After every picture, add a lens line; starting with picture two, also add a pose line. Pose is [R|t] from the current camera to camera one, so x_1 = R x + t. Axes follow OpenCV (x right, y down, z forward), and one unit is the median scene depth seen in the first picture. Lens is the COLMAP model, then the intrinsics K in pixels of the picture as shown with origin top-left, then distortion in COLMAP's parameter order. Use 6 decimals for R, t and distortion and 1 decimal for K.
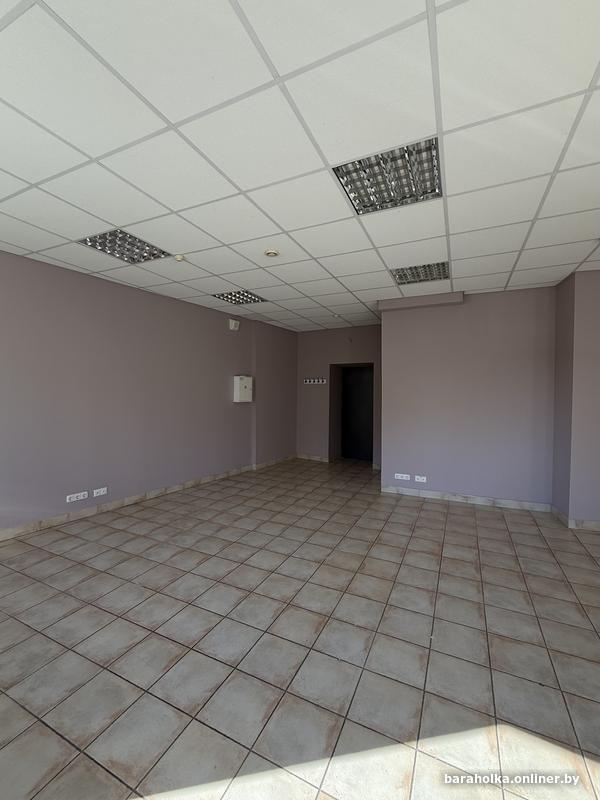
lens RADIAL K [[336.9, 0, 300.0], [0, 336.9, 400.0], [0, 0, 1]] dist [-0.000694, 0.001016]
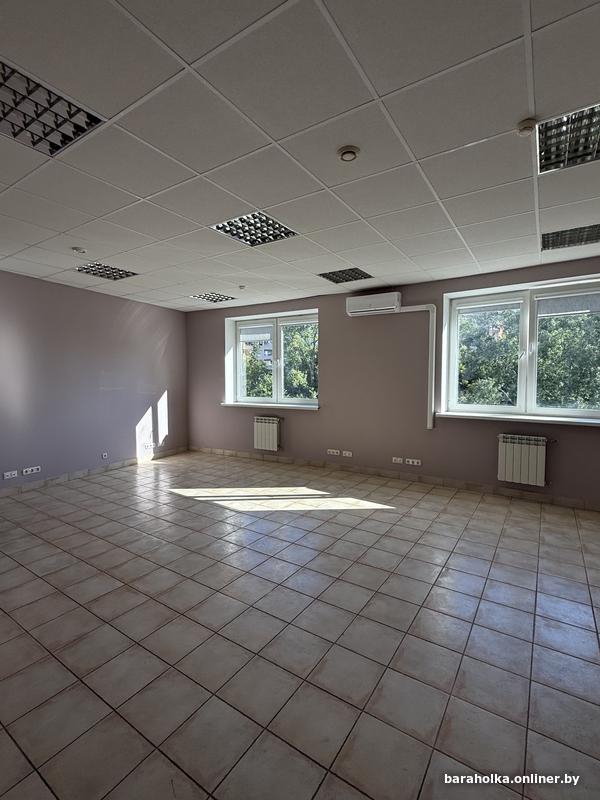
lens RADIAL K [[373.2, 0, 300.0], [0, 373.2, 400.0], [0, 0, 1]] dist [0.000776, -0.000394]
pose [[-0.990363, -0.017144, 0.137428, -0.098489], [-0.006203, 0.996803, 0.079653, -0.040833], [-0.138354, 0.078033, -0.987304, 1.727734]]
